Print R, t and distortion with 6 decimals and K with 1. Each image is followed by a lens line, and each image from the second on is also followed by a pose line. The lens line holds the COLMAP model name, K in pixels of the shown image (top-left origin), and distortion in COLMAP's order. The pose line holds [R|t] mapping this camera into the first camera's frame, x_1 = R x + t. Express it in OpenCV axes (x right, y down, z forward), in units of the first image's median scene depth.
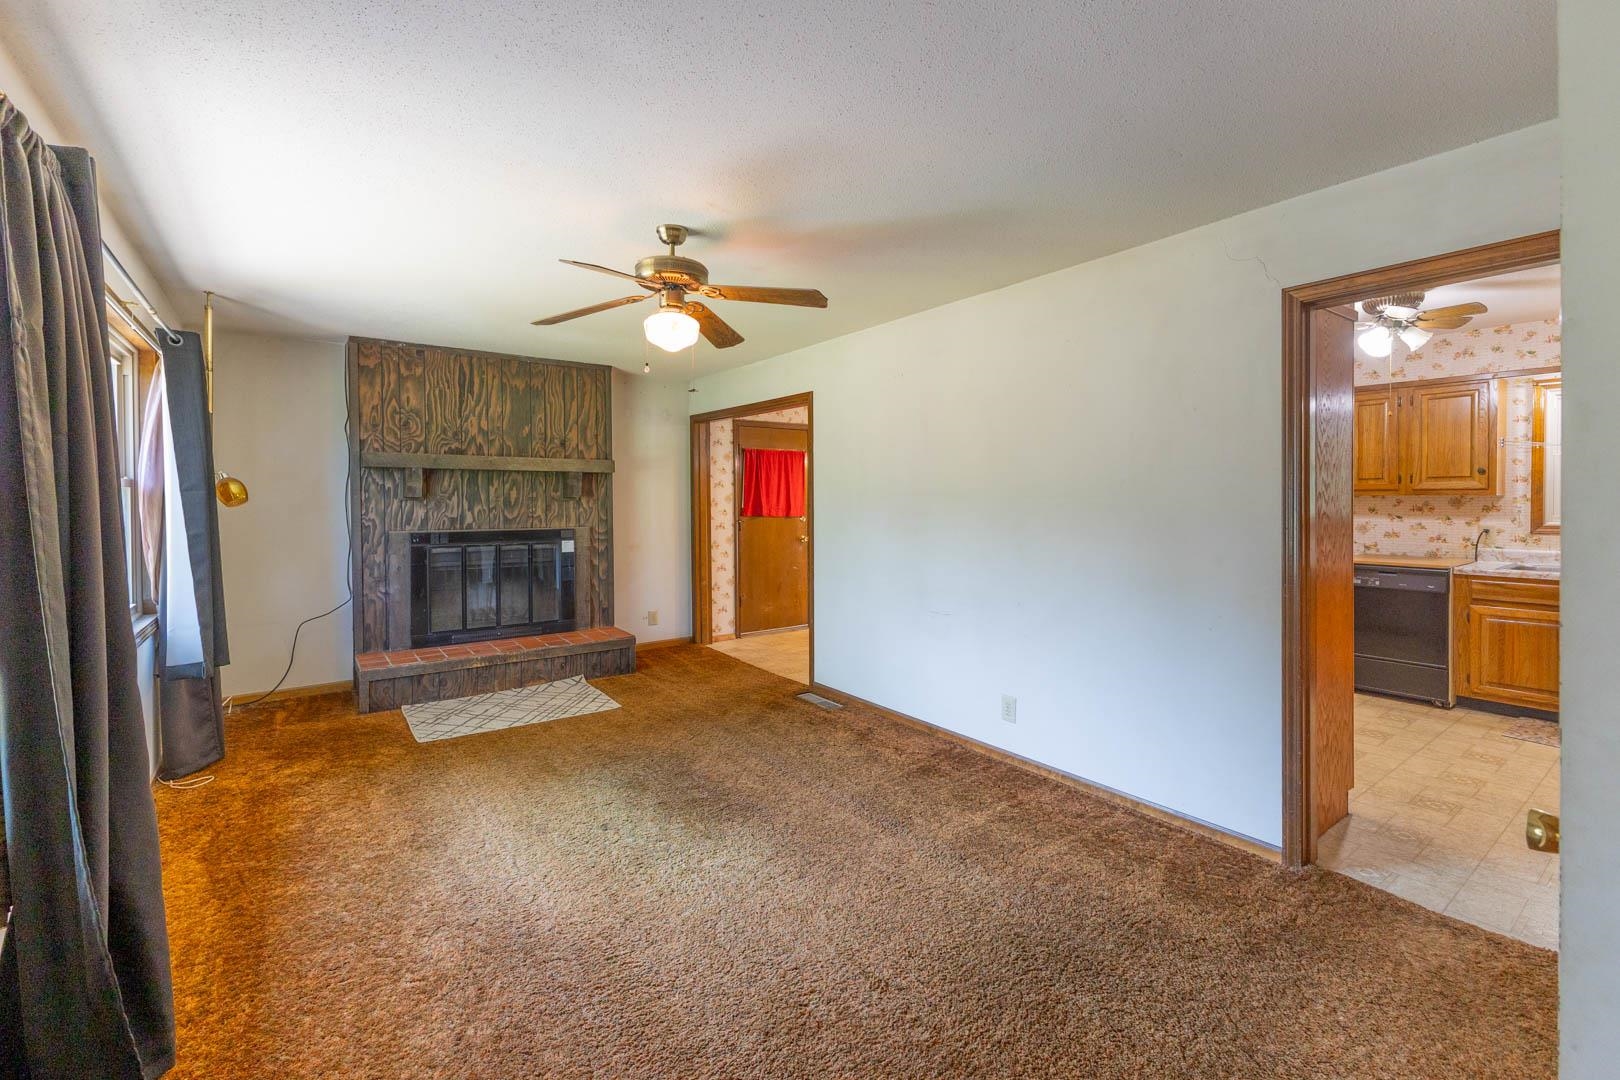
lens RADIAL K [[722.2, 0, 796.5], [0, 722.2, 506.4], [0, 0, 1]] dist [0.009977, -0.001577]
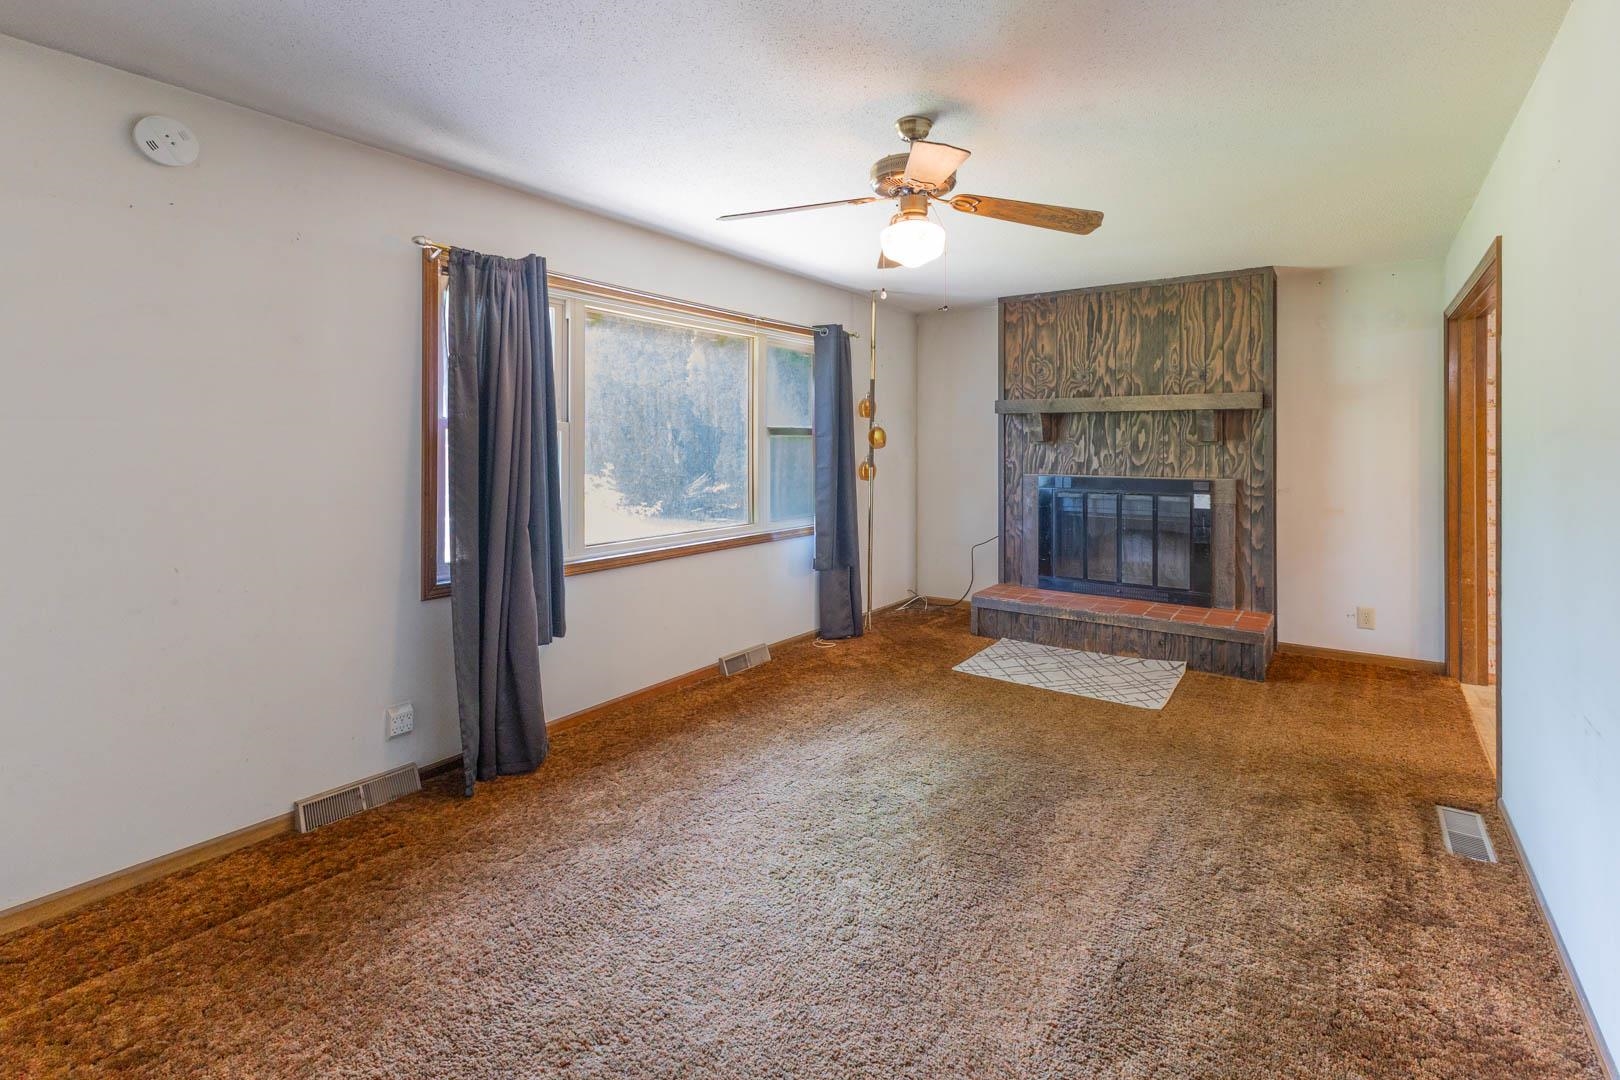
lens RADIAL K [[722.2, 0, 818.2], [0, 722.2, 442.4], [0, 0, 1]] dist [0.009977, -0.001577]
pose [[0.343633, -0.000815, -0.939104, 0.310774], [-0.011686, 0.999918, -0.005144, -0.002183], [0.939031, 0.012742, 0.343596, 0.327133]]
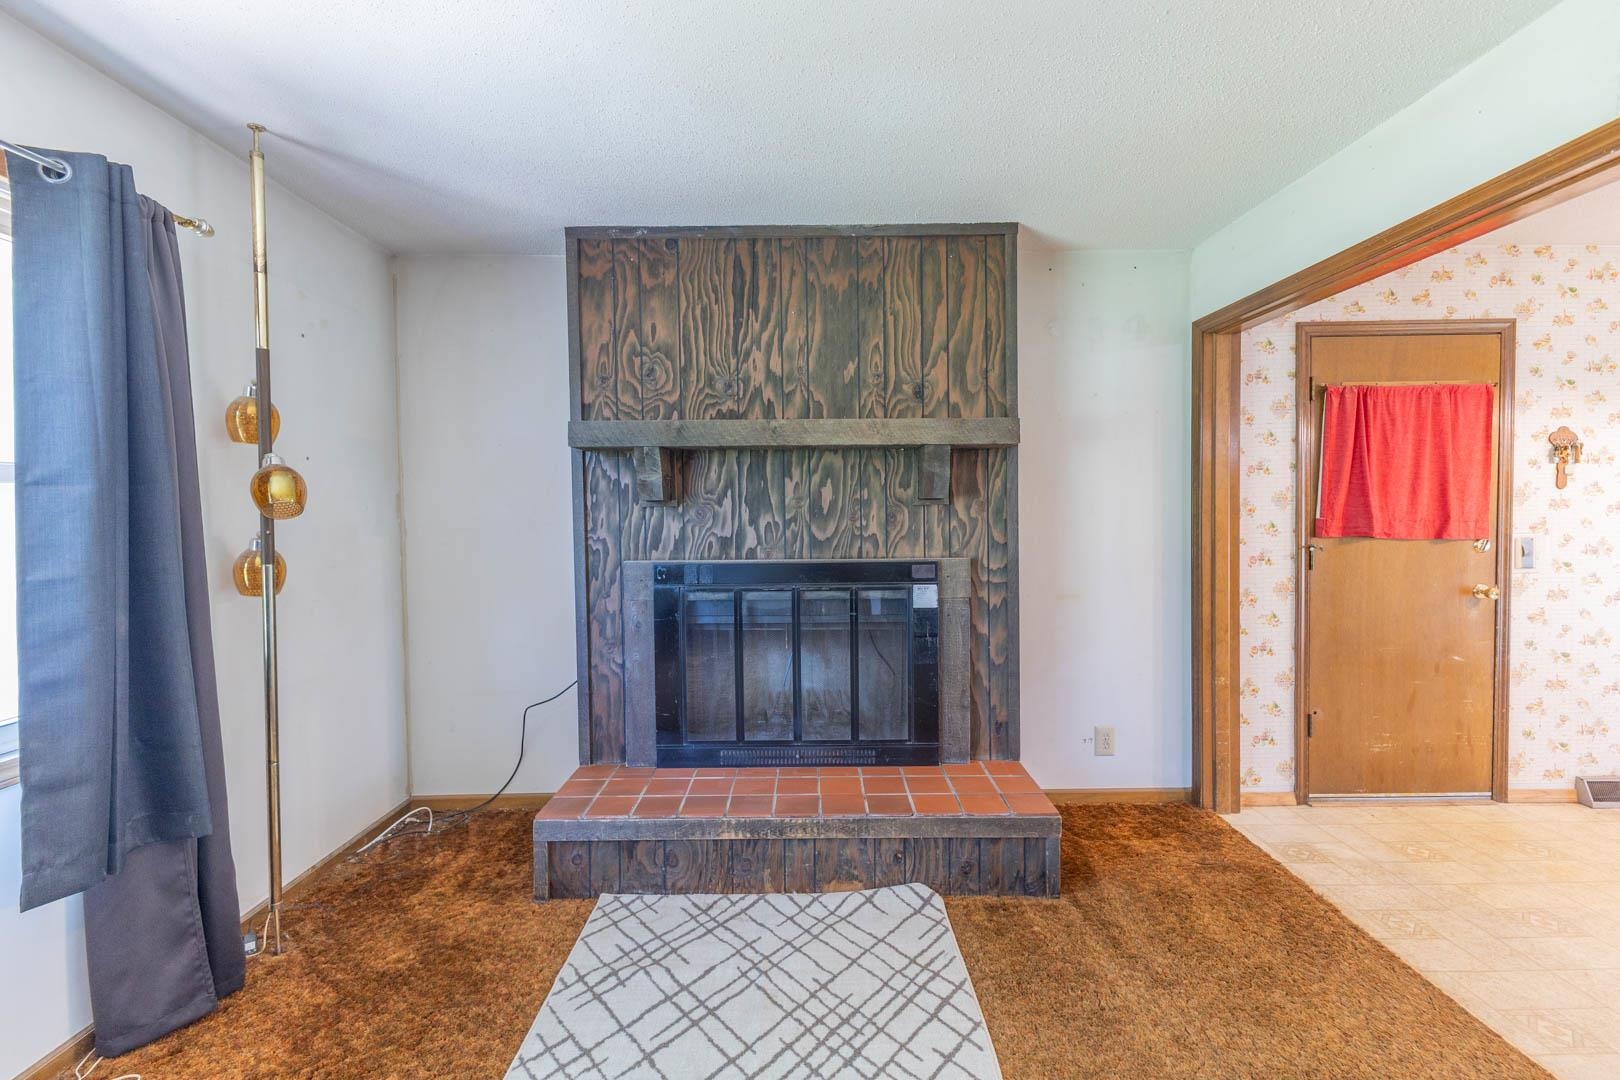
lens RADIAL K [[722.2, 0, 819.3], [0, 722.2, 539.7], [0, 0, 1]] dist [0.009977, -0.001577]
pose [[0.836710, 0.015924, -0.547415, -0.108564], [0.002563, 0.999452, 0.032991, -0.000802], [0.547640, -0.029007, 0.836211, 0.563721]]
